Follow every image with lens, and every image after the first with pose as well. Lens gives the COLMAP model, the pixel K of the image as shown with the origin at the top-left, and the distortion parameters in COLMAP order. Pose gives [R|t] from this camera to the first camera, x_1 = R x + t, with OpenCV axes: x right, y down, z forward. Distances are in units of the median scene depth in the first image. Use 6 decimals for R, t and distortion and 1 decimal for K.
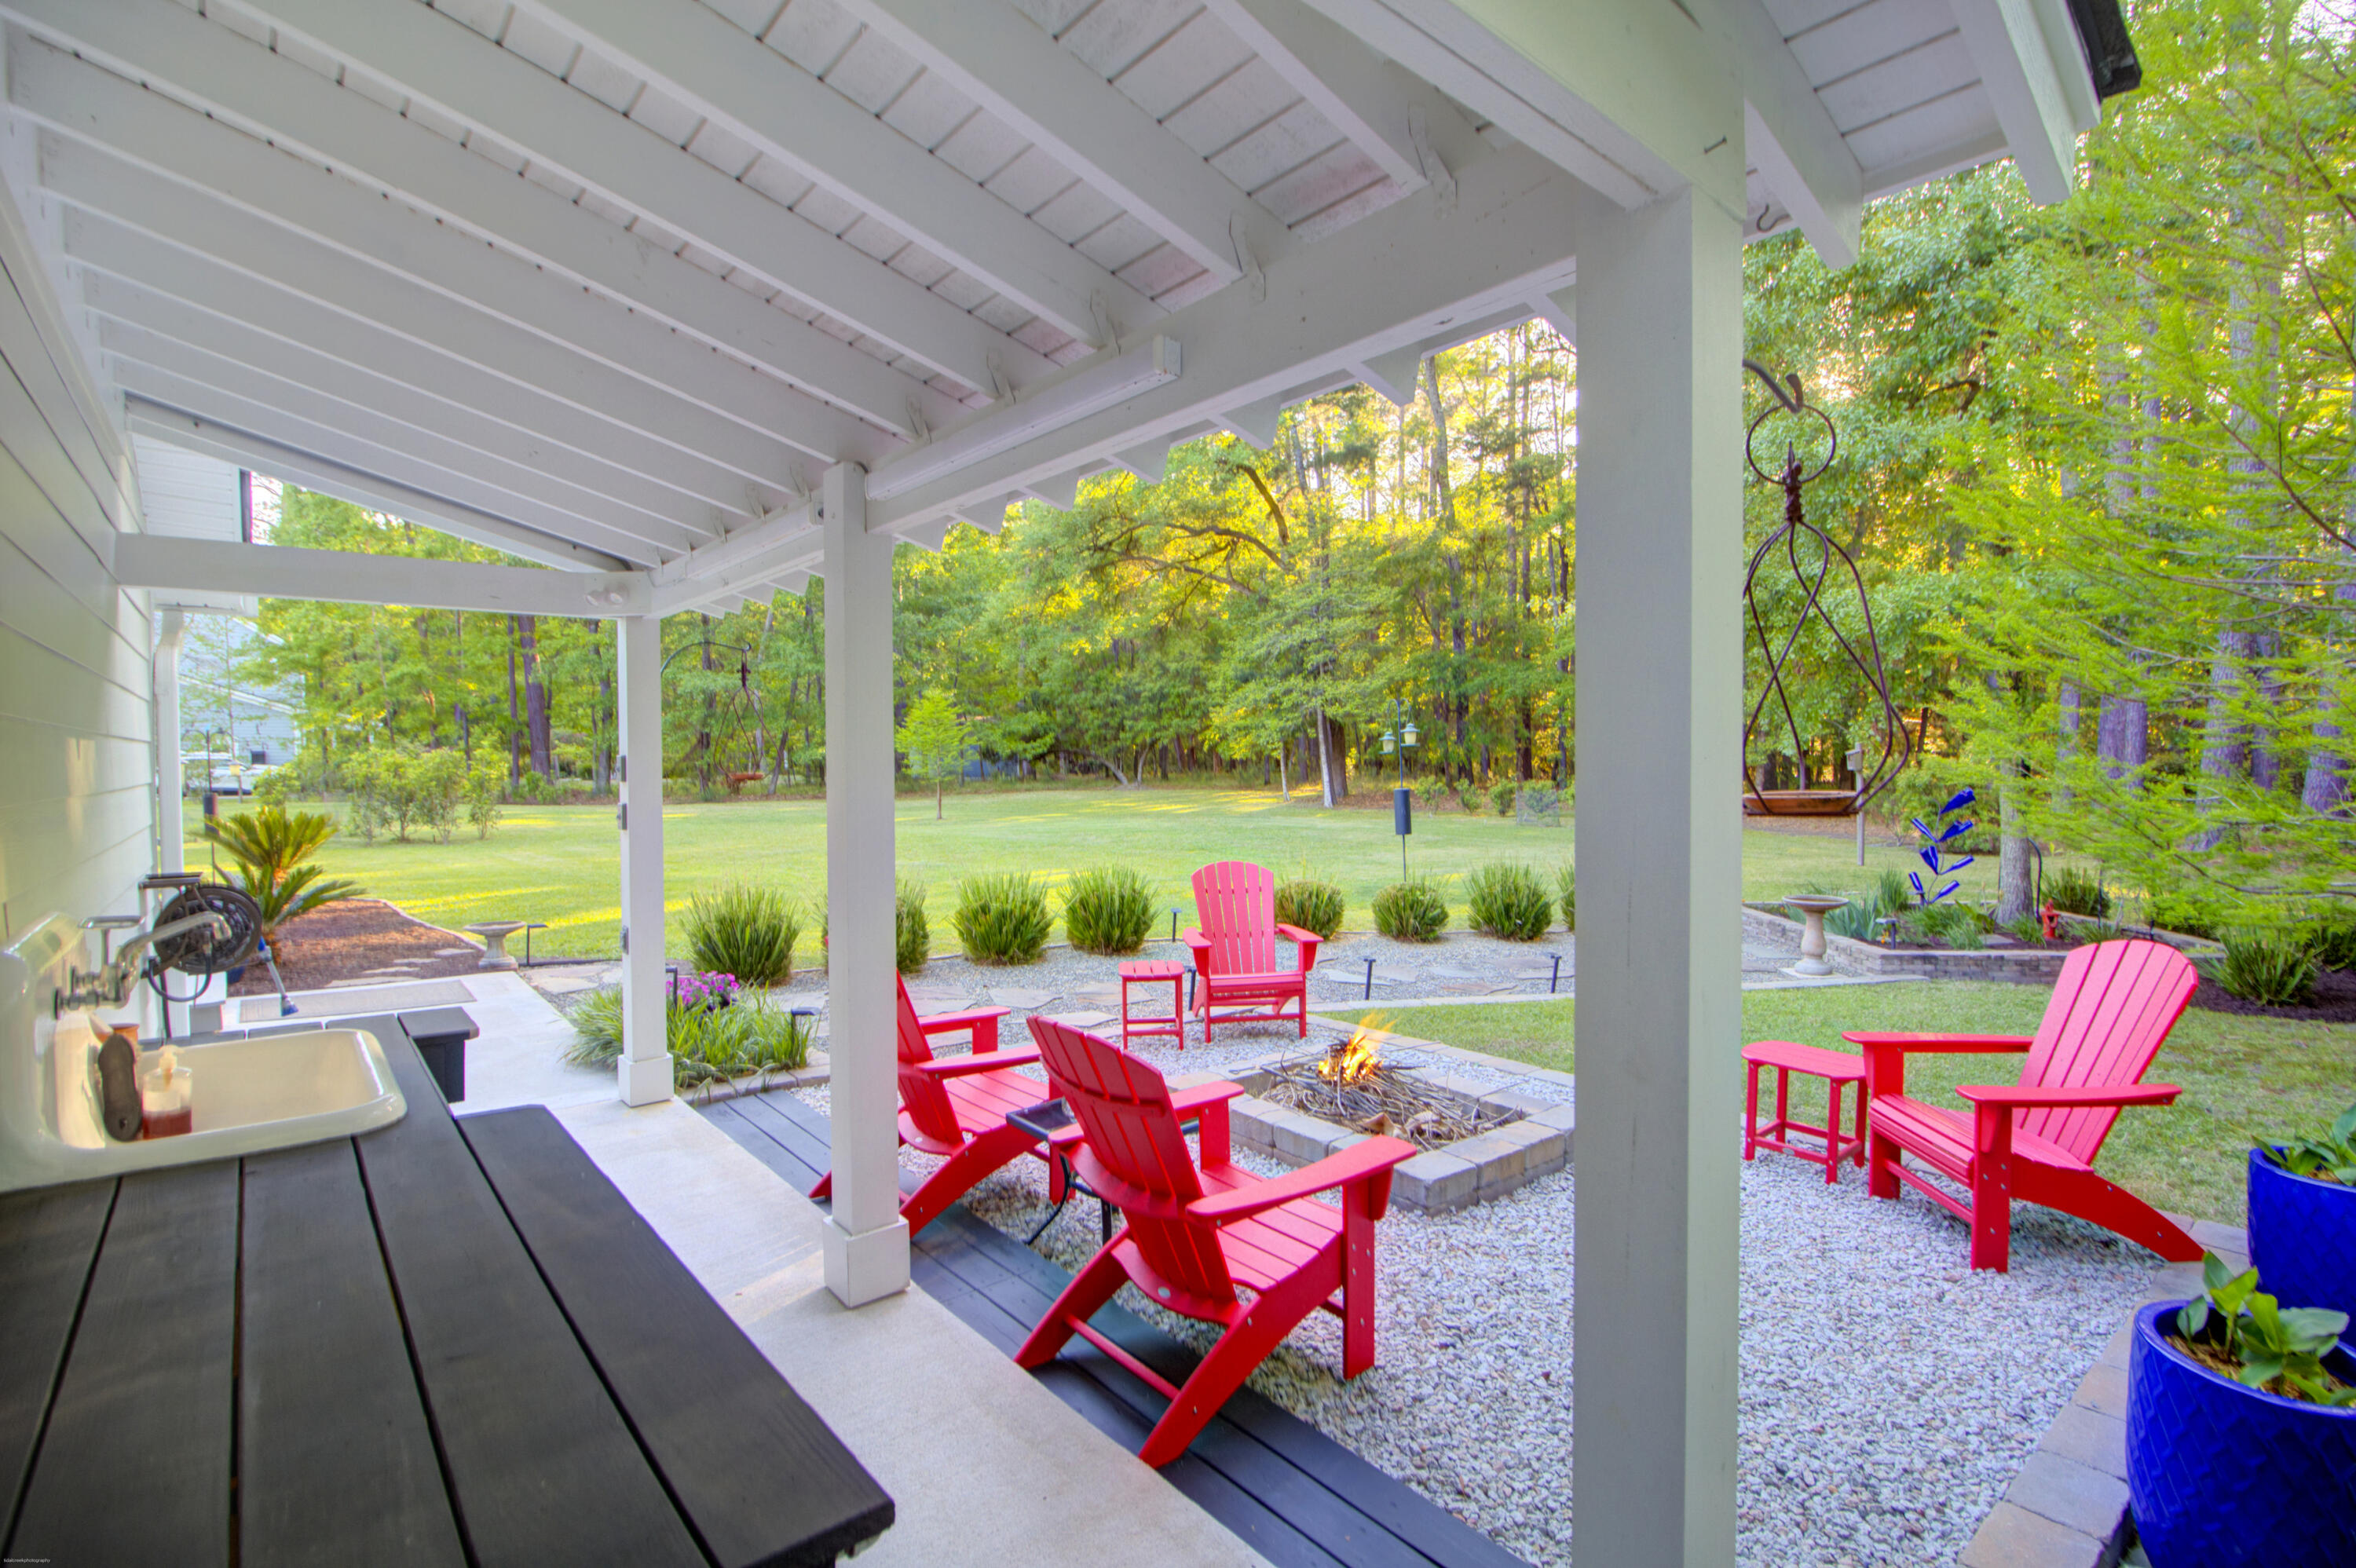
lens RADIAL K [[1089.1, 0, 1156.8], [0, 1089.1, 774.8], [0, 0, 1]] dist [-0.005751, -0.008429]
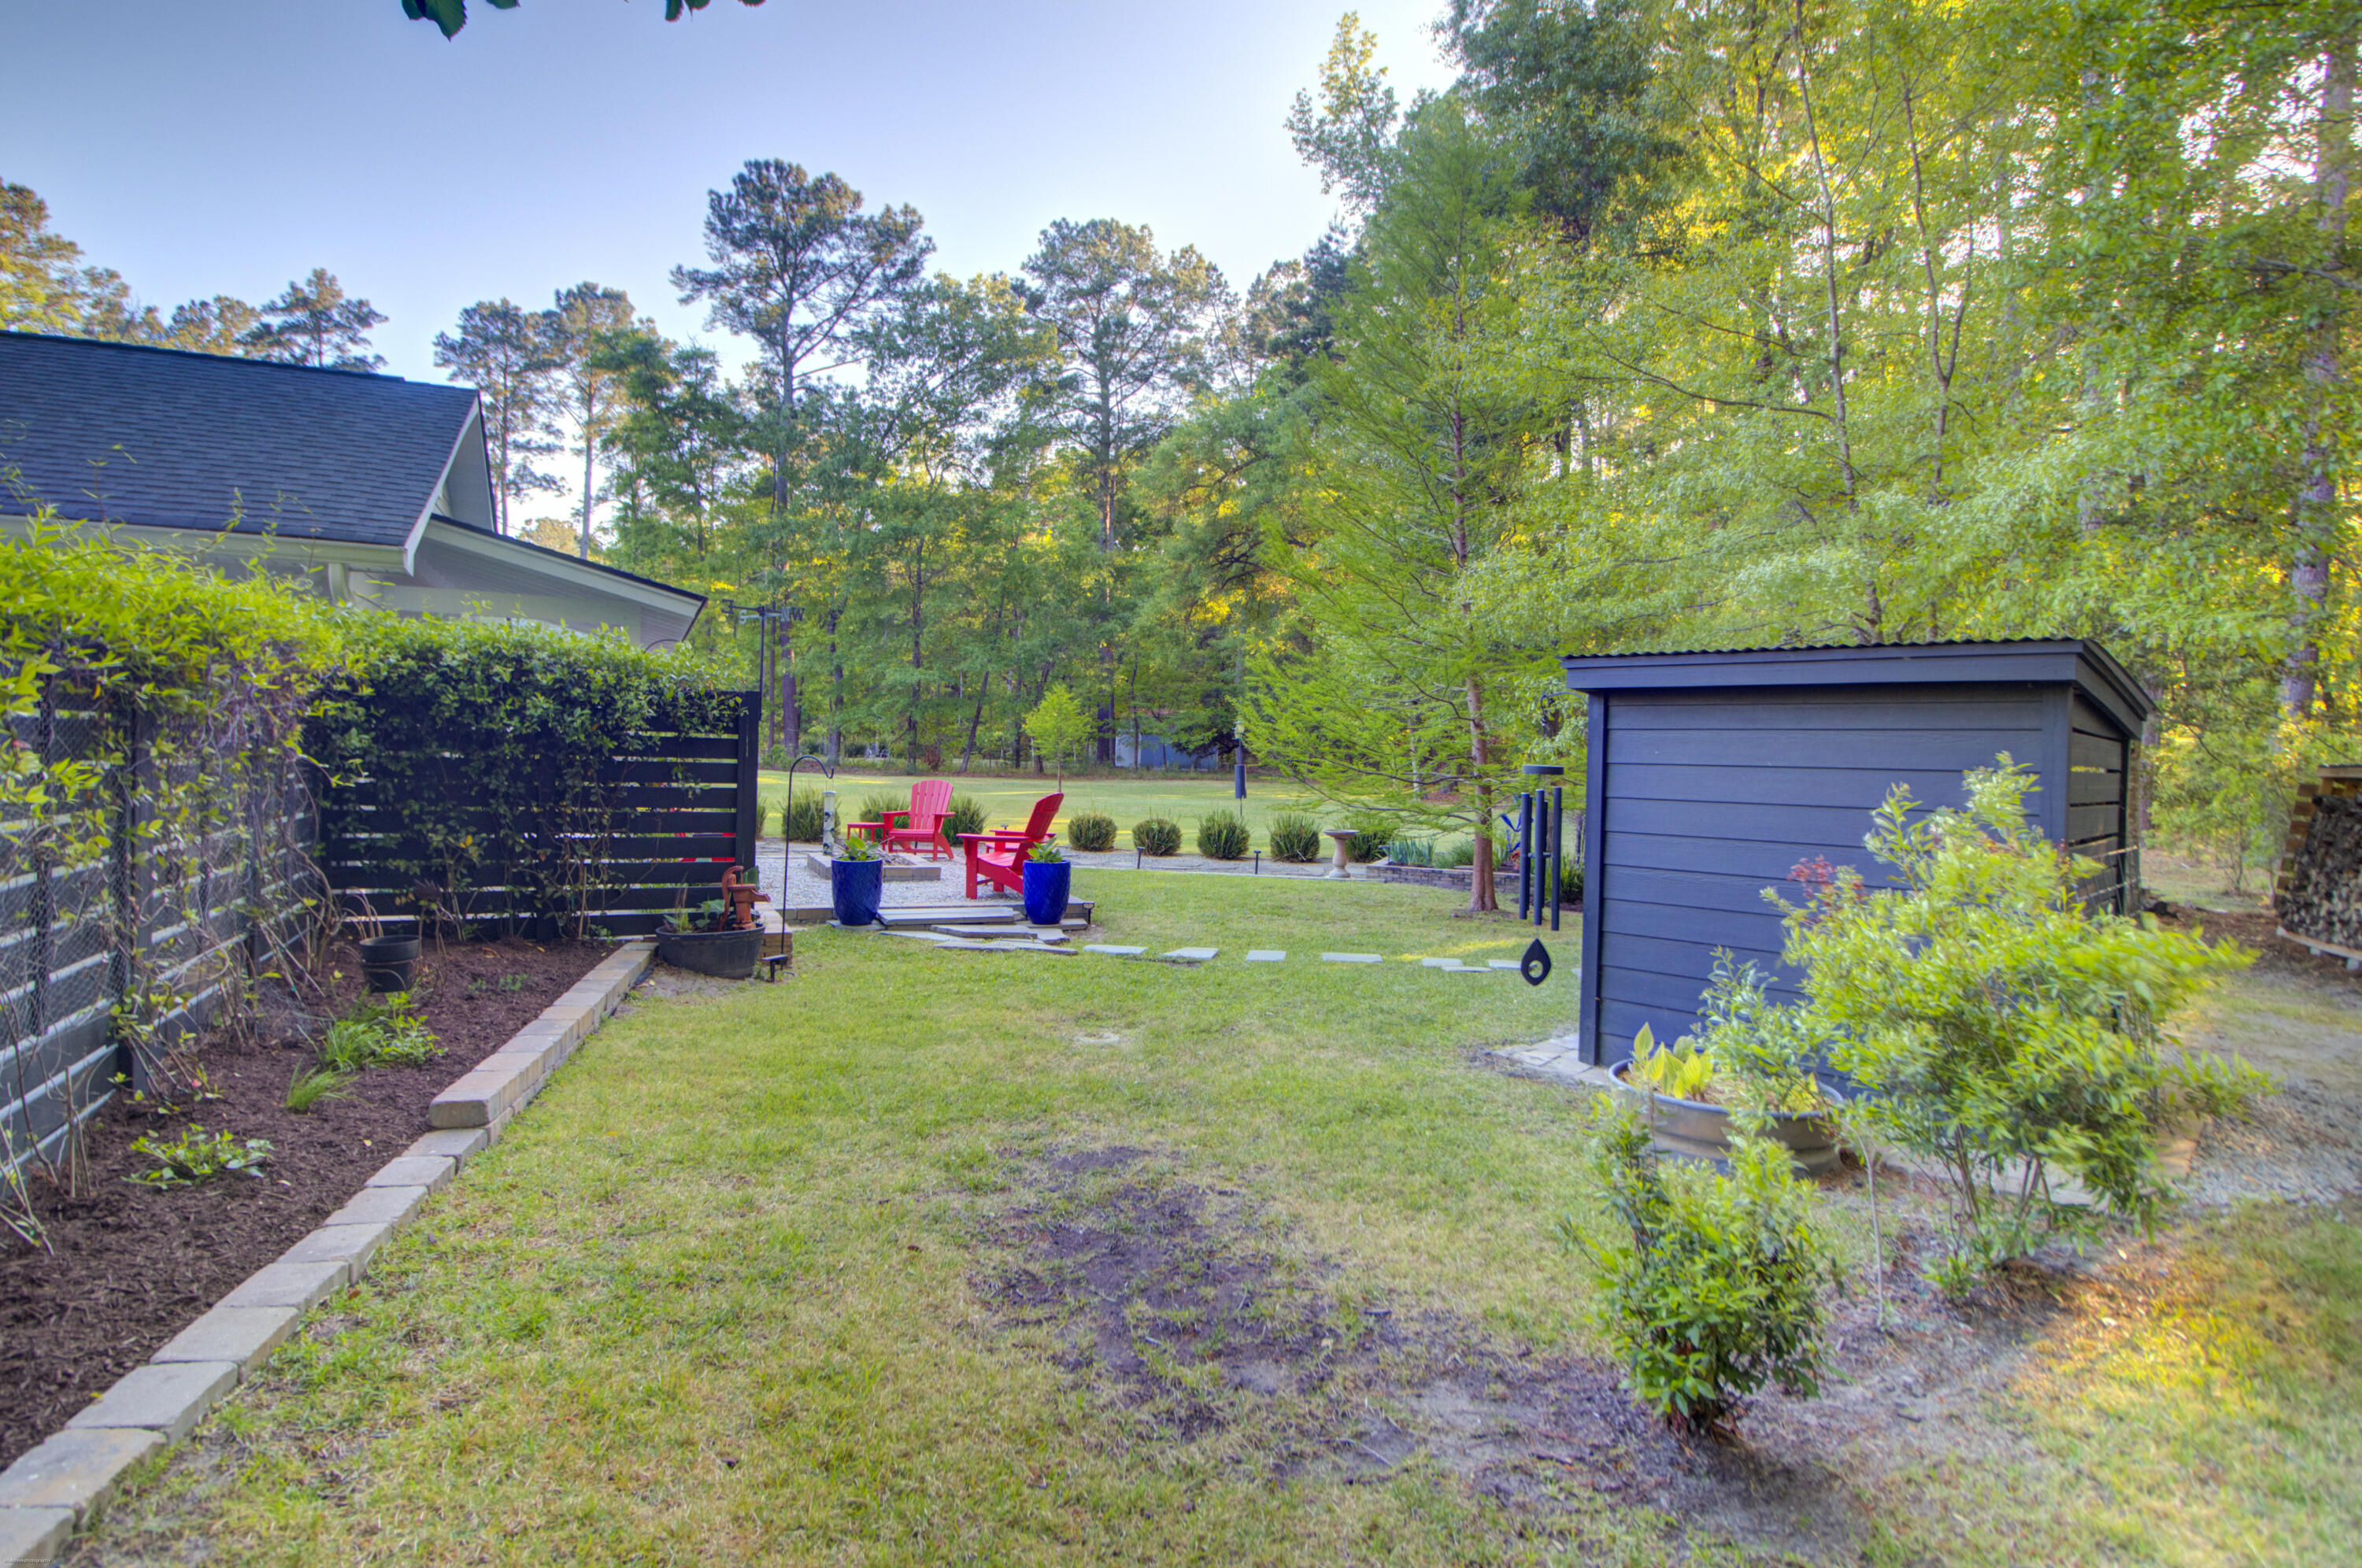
lens RADIAL K [[1219.0, 0, 1157.4], [0, 1219.0, 792.7], [0, 0, 1]] dist [-0.018160, -0.005419]
pose [[0.959262, 0.044964, -0.278918, 0.255434], [-0.041971, 0.998979, 0.016695, 0.012002], [0.279384, -0.004308, 0.960170, -0.241717]]
